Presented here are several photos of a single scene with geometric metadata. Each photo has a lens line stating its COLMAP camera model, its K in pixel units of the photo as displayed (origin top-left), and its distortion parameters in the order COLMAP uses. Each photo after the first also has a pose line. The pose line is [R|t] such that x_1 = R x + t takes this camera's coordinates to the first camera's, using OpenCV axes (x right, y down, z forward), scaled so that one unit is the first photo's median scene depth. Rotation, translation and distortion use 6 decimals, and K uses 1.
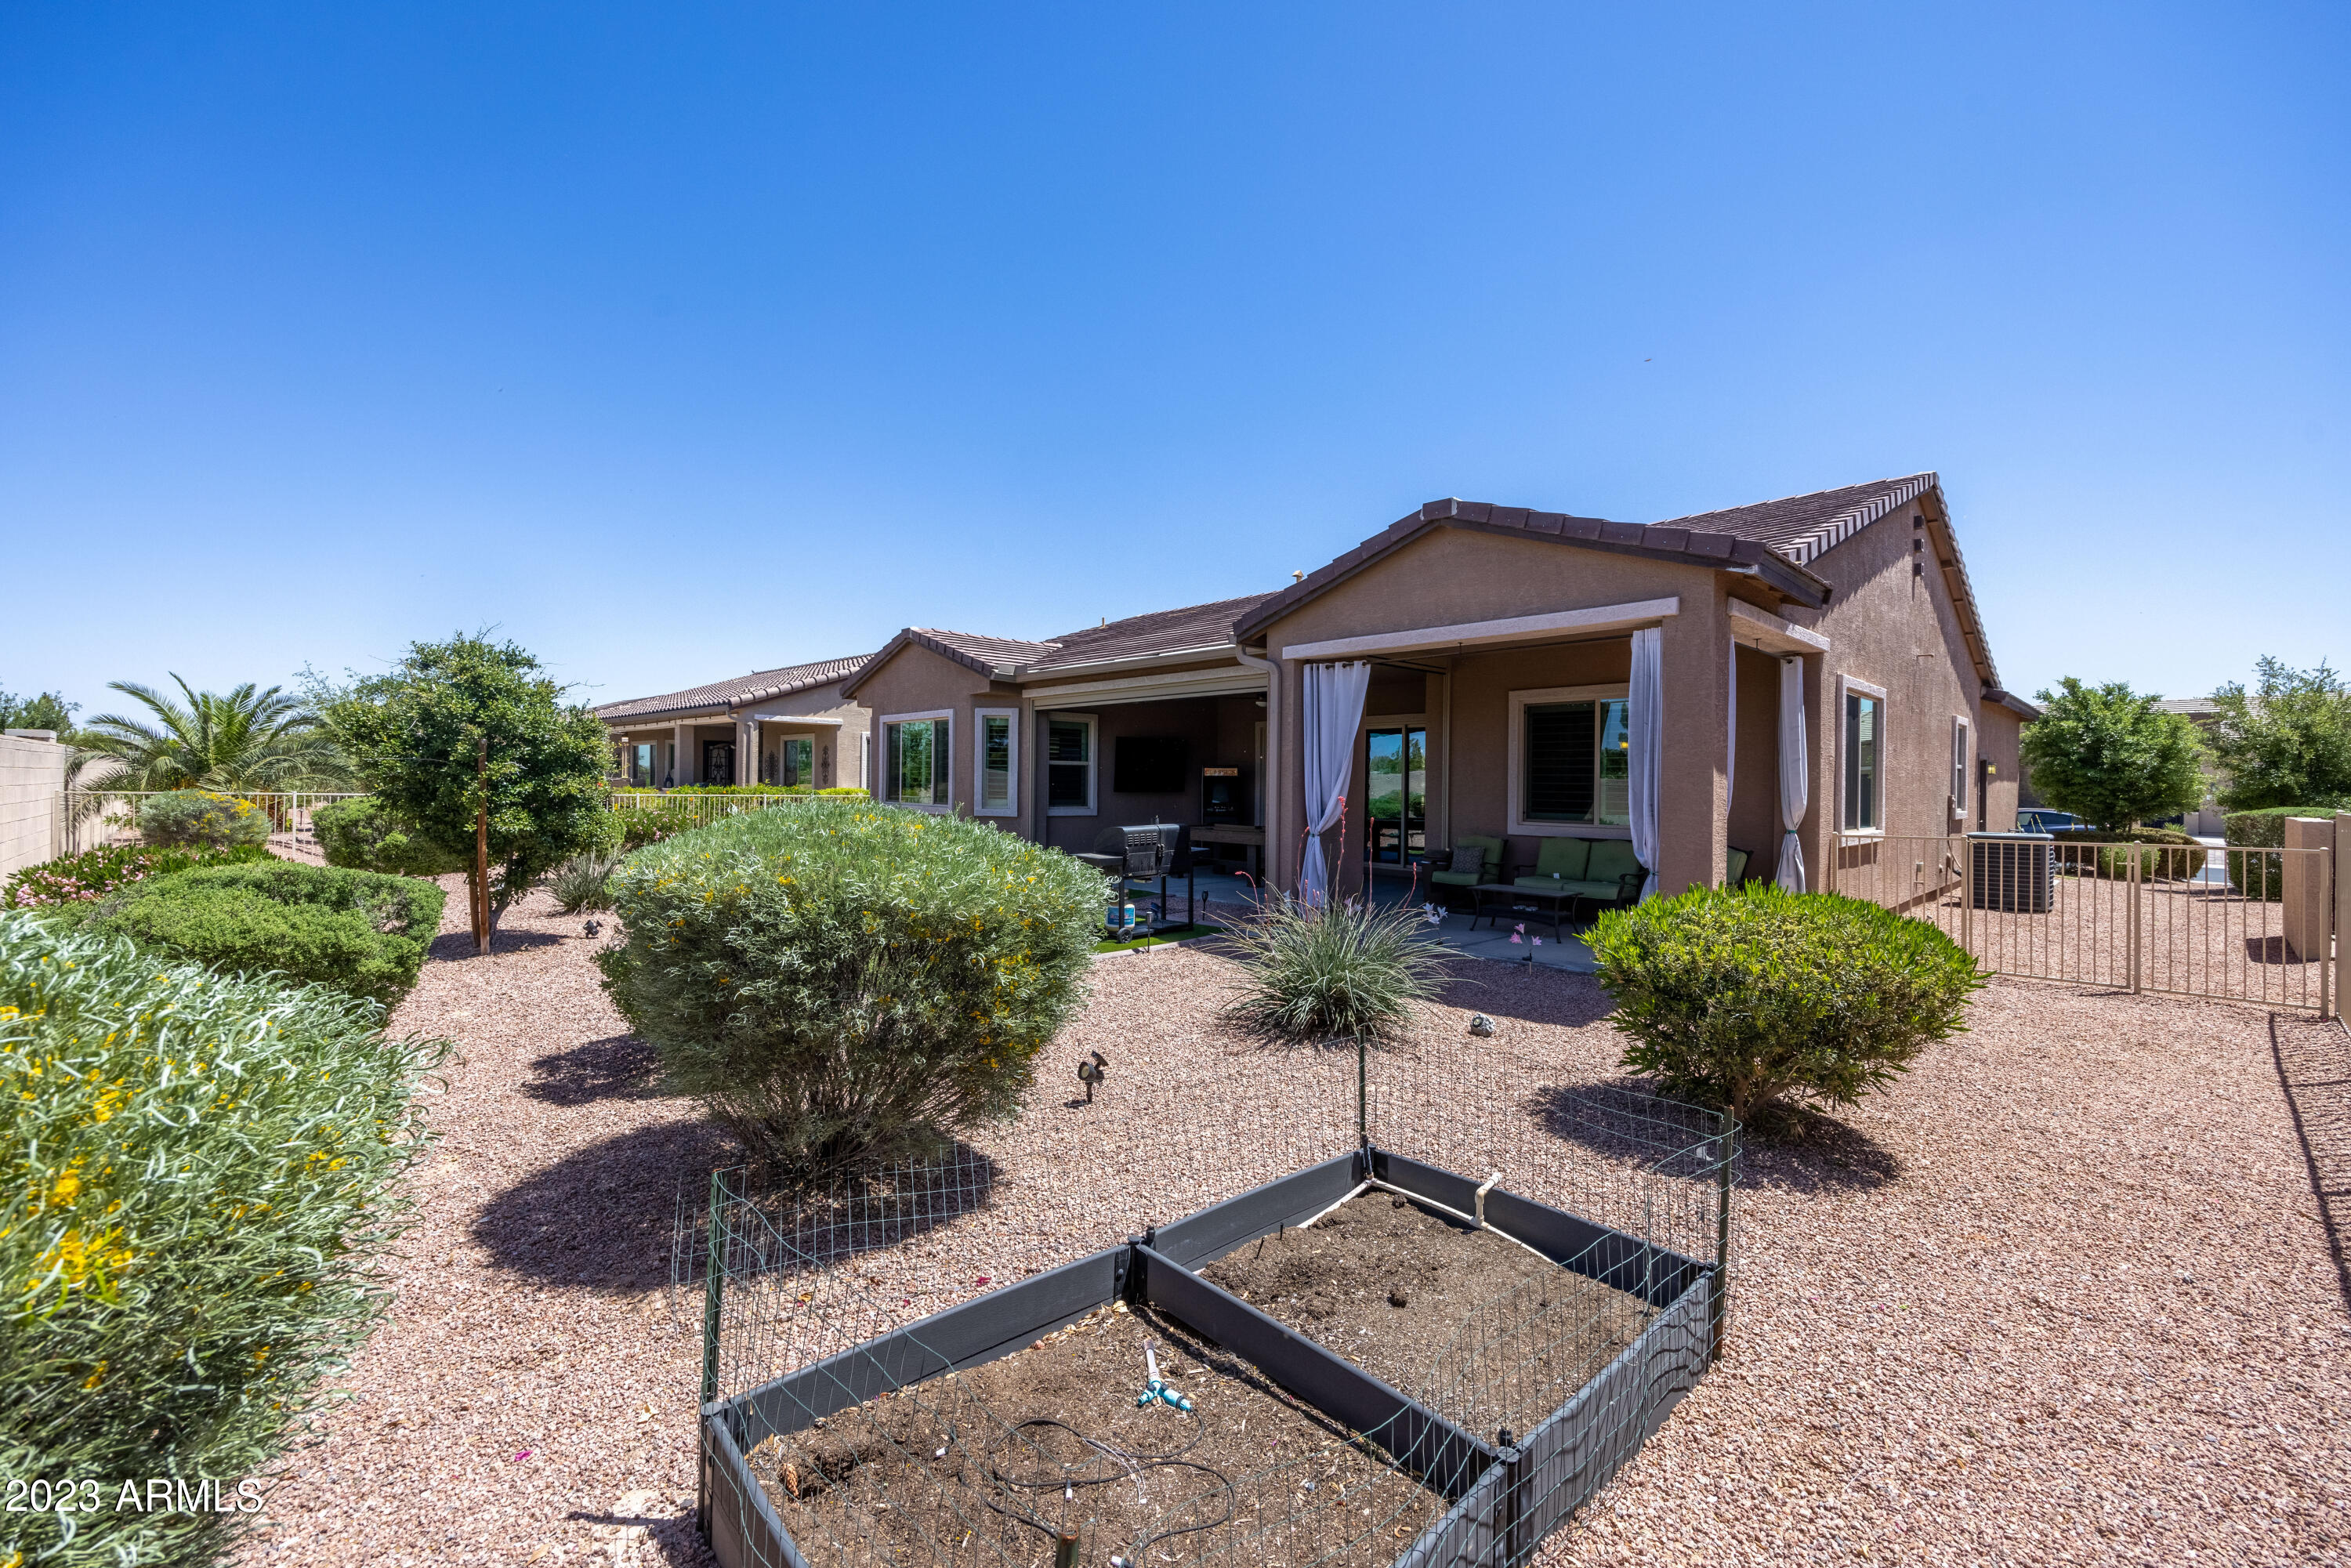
lens RADIAL K [[960.2, 0, 1175.5], [0, 960.2, 784.0], [0, 0, 1]] dist [-0.001509, -0.000250]
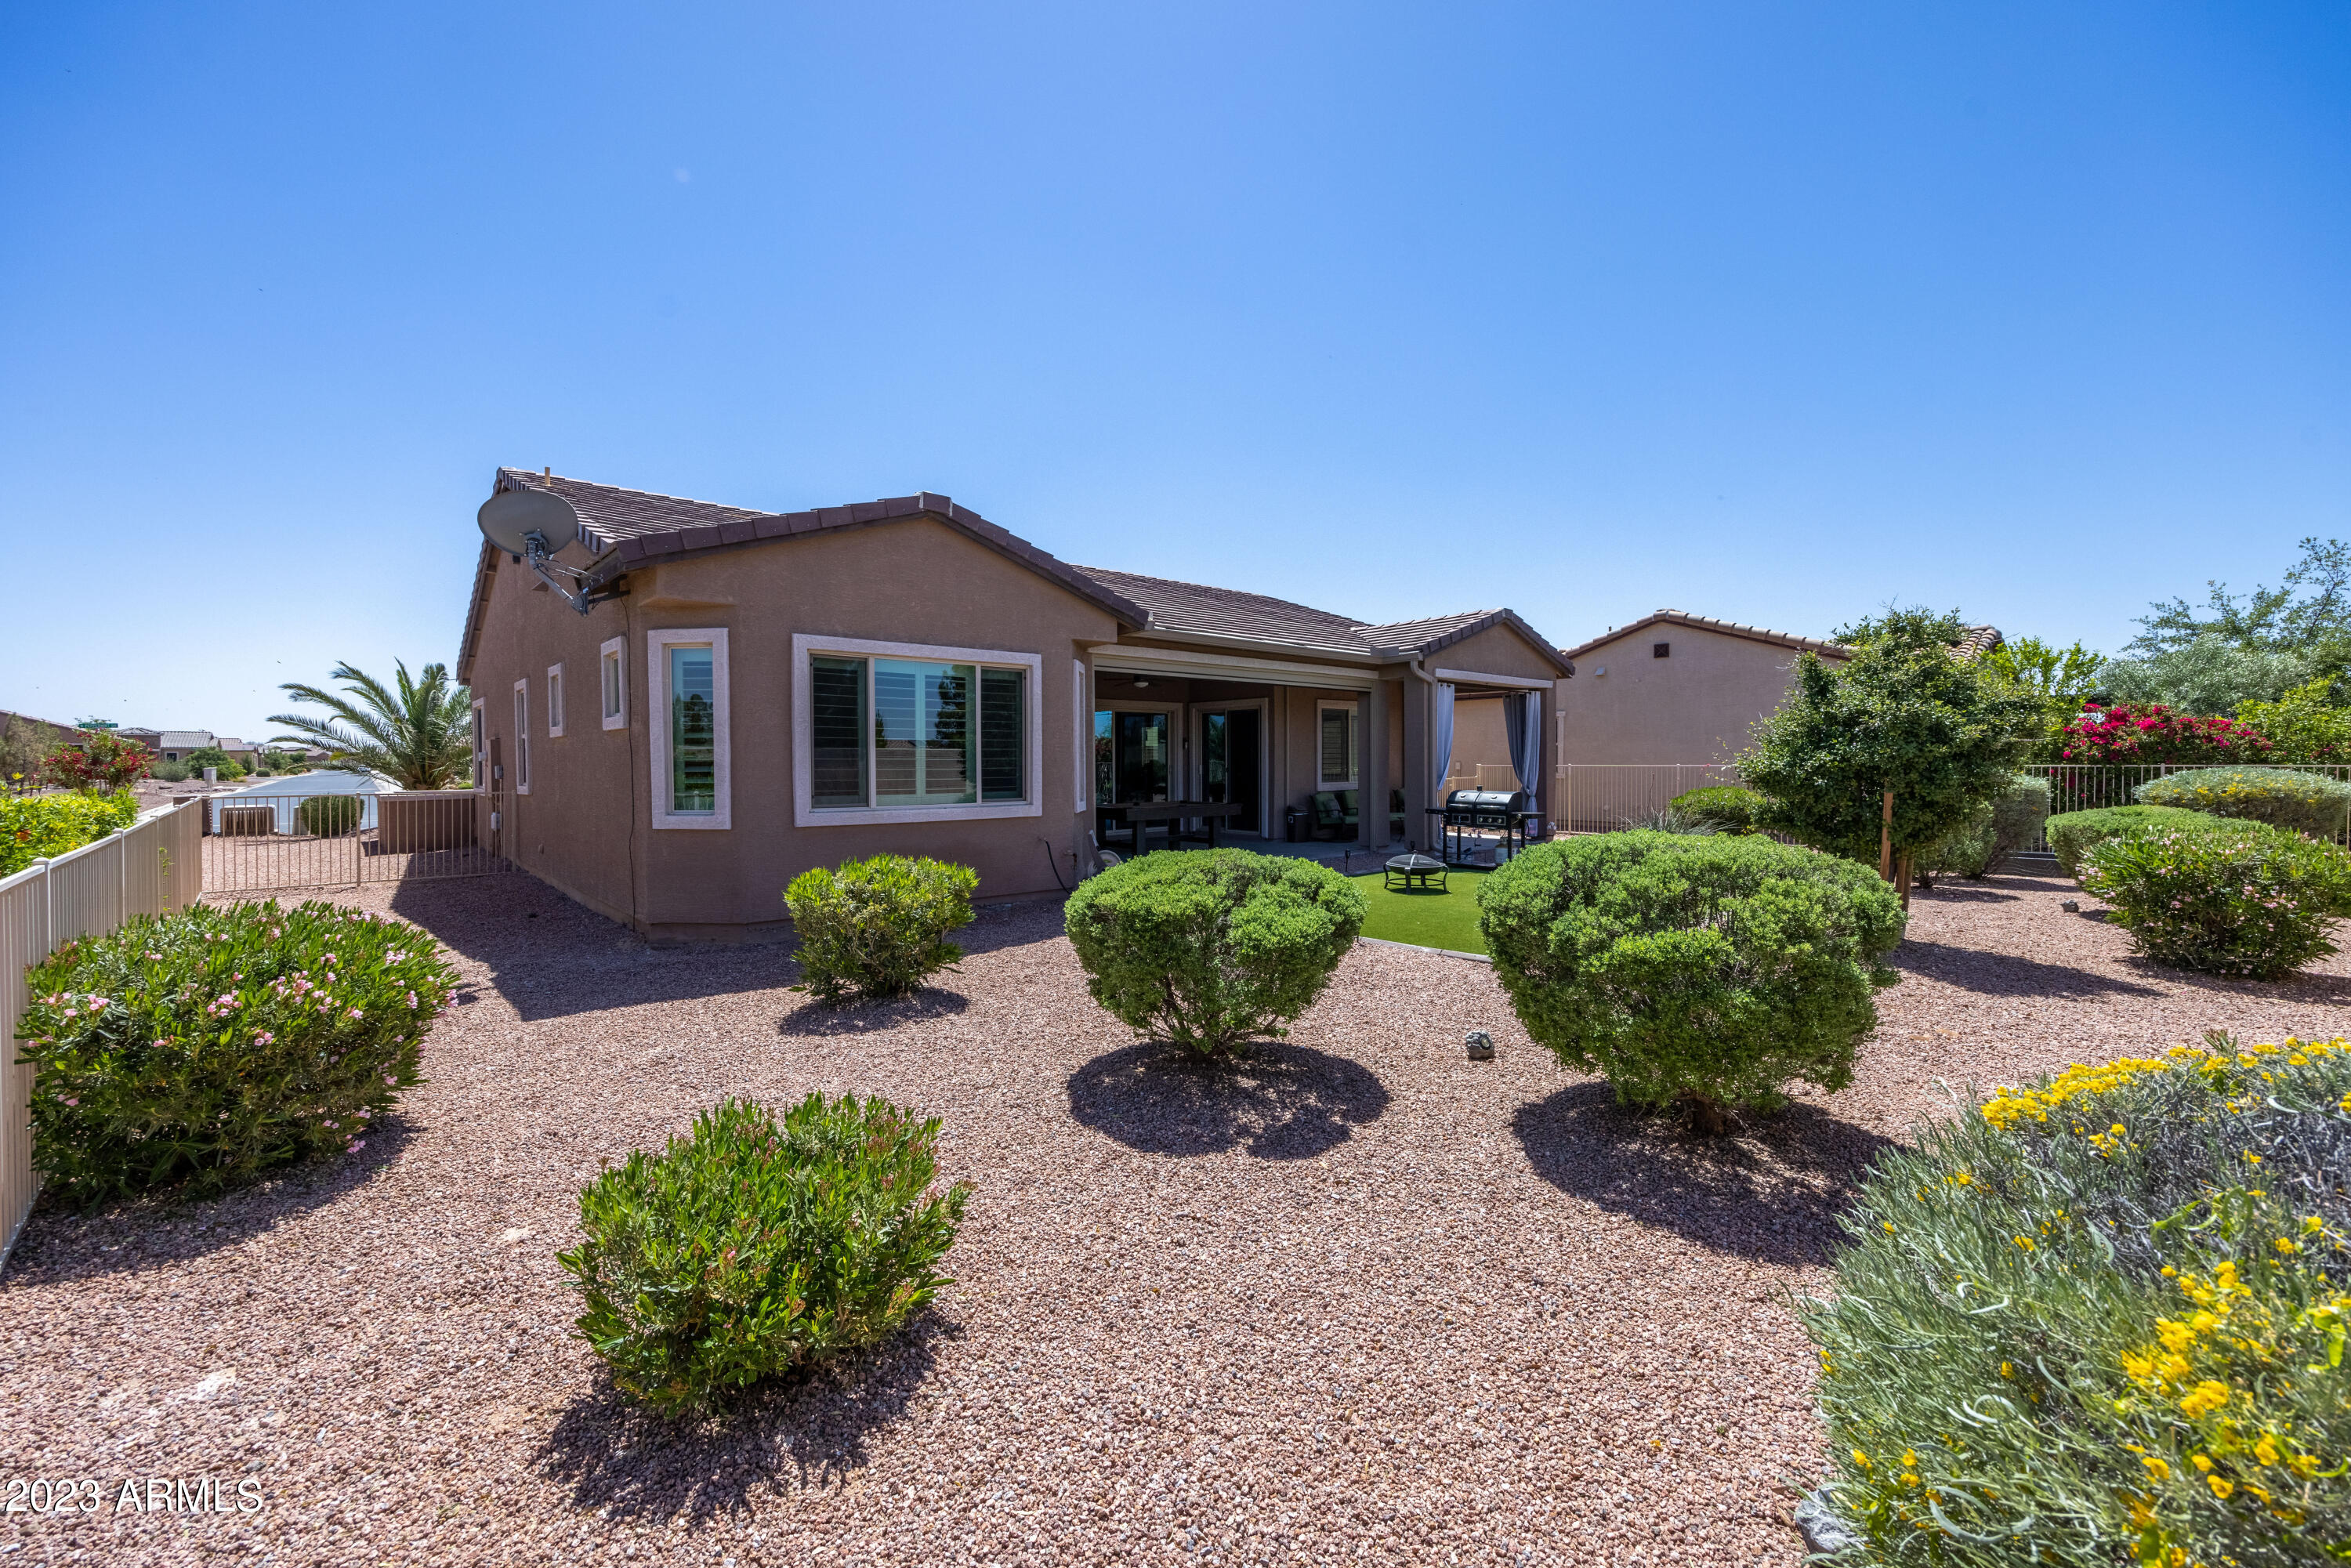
lens RADIAL K [[960.2, 0, 1175.5], [0, 960.2, 784.0], [0, 0, 1]] dist [-0.001509, -0.000250]
pose [[0.004769, -0.020121, 0.999786, -1.352447], [0.018755, 0.999623, 0.020029, 0.000233], [-0.999813, 0.018655, 0.005145, 1.369540]]
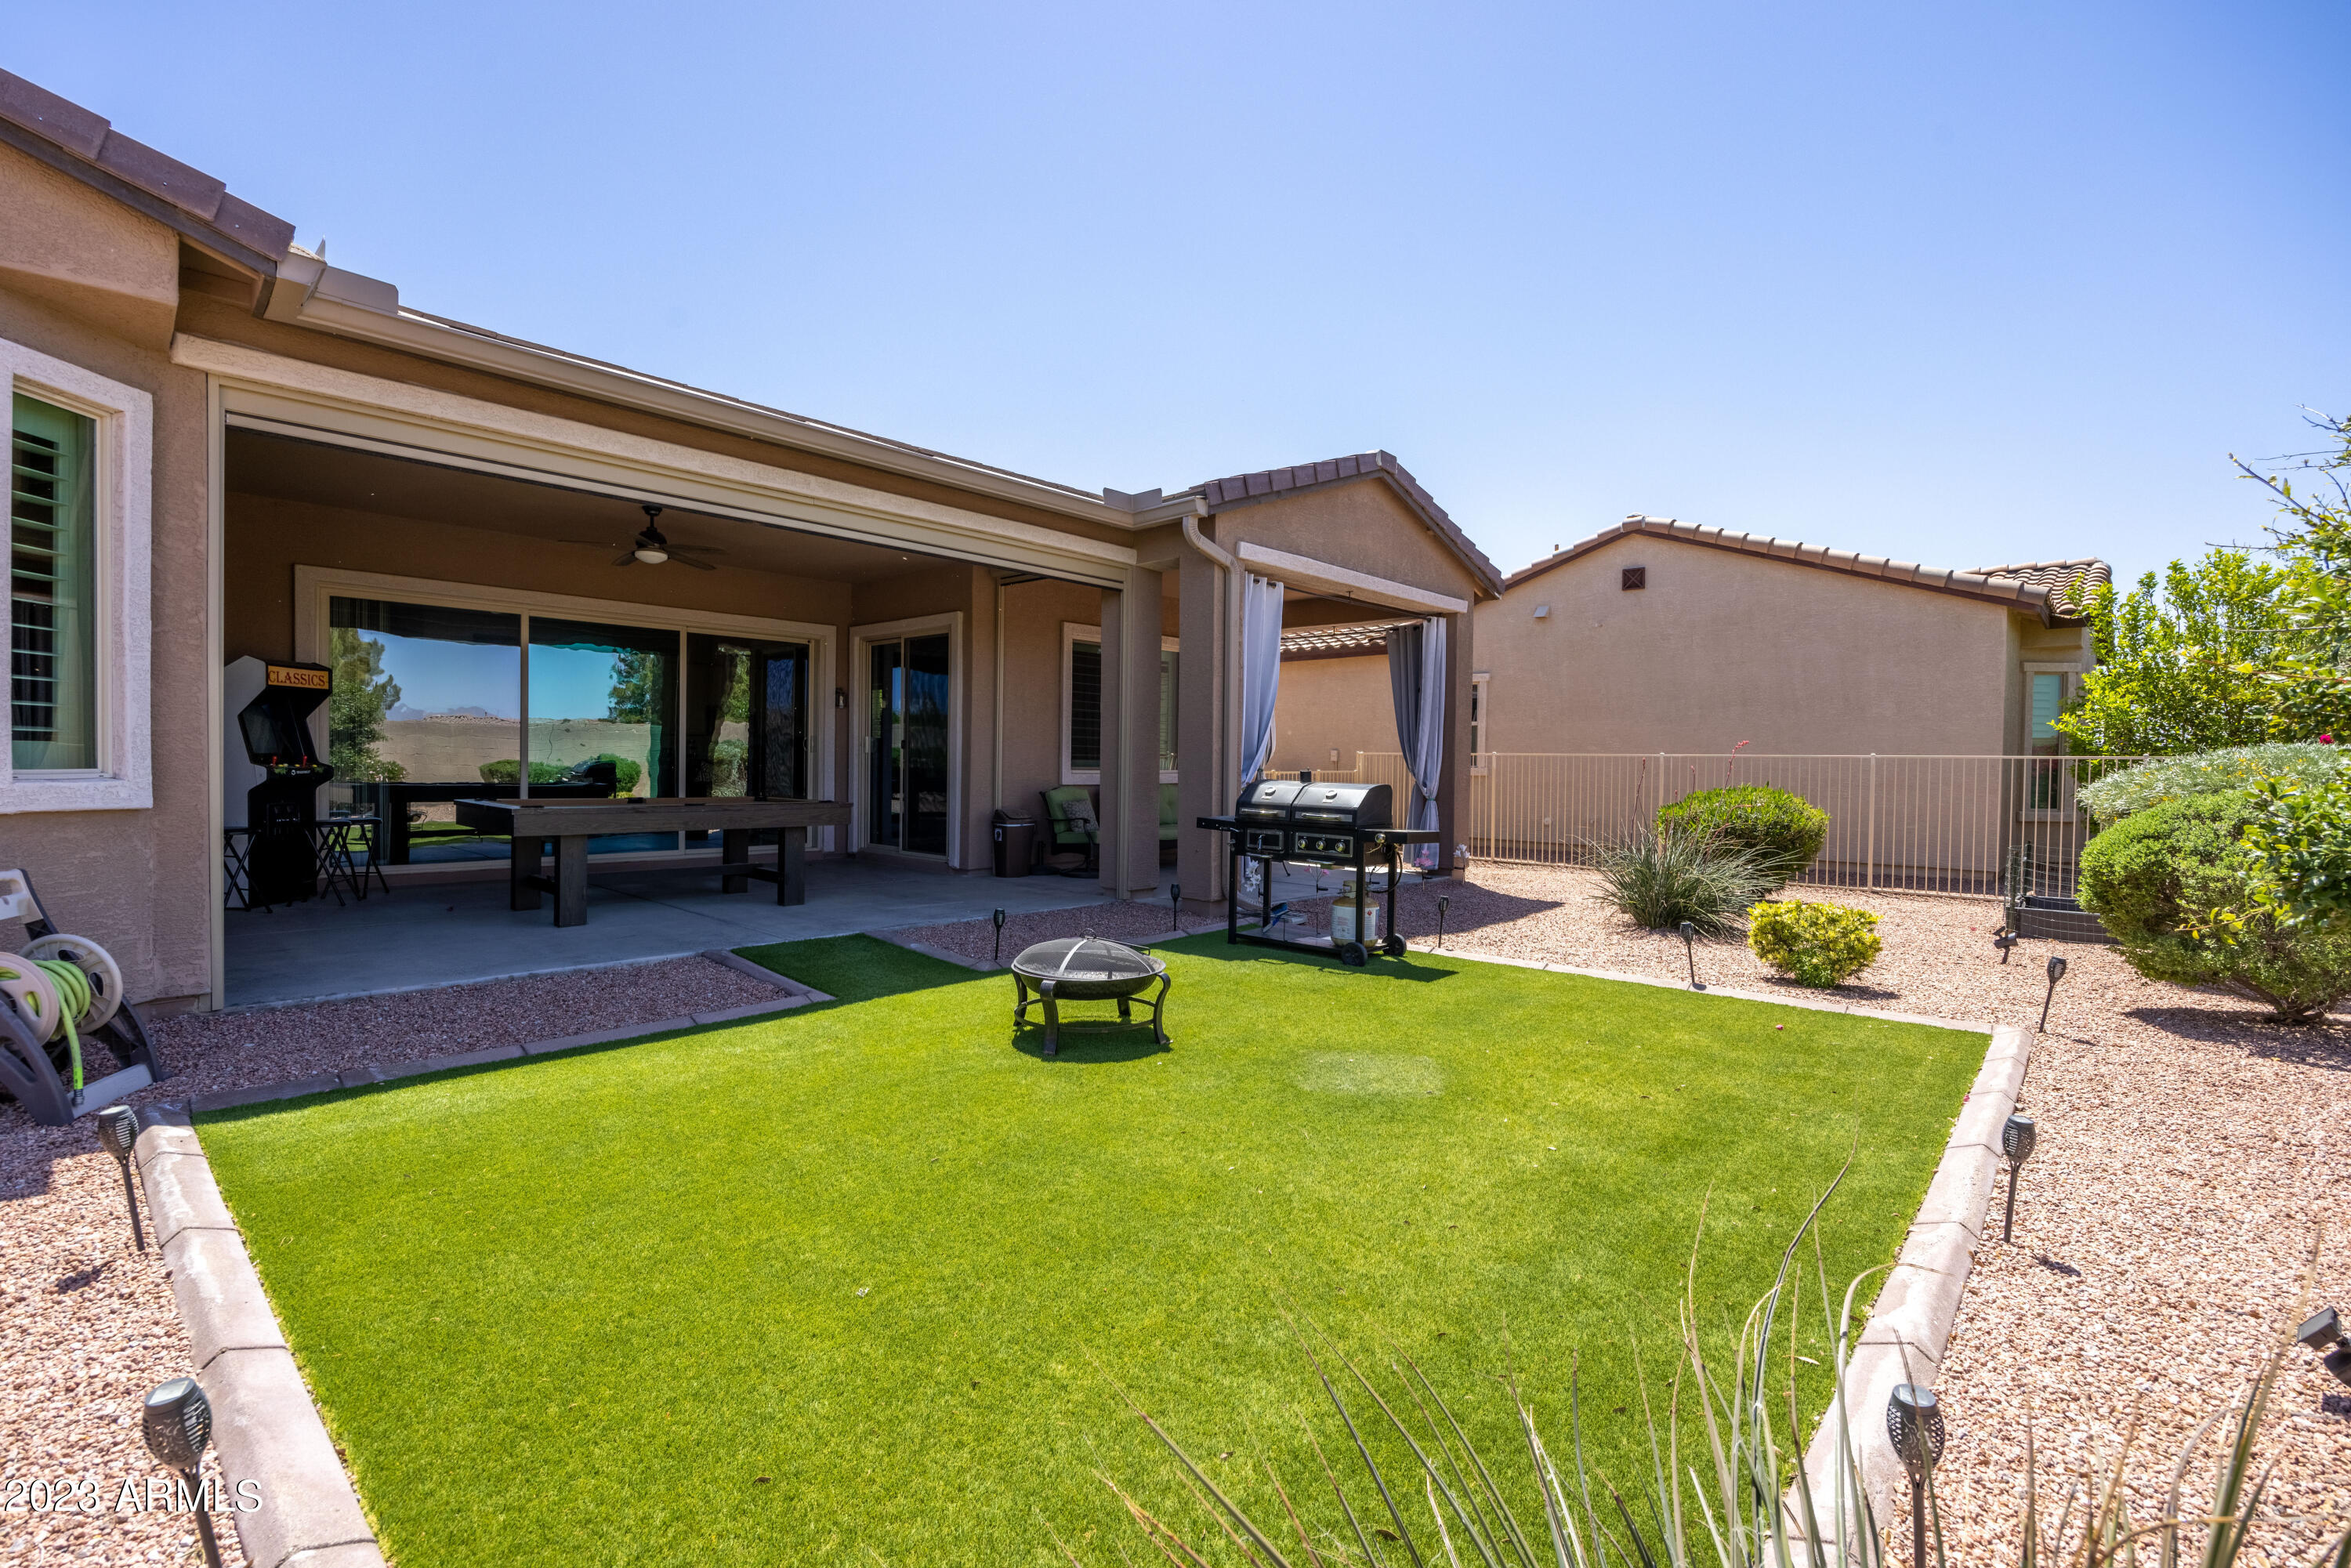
lens RADIAL K [[1044.6, 0, 1175.5], [0, 1044.6, 784.0], [0, 0, 1]] dist [-0.001780, -0.000121]
pose [[-0.086822, -0.015802, 0.996098, -0.690204], [0.001508, 0.999871, 0.015993, 0.035078], [-0.996223, 0.002890, -0.086787, 1.098892]]
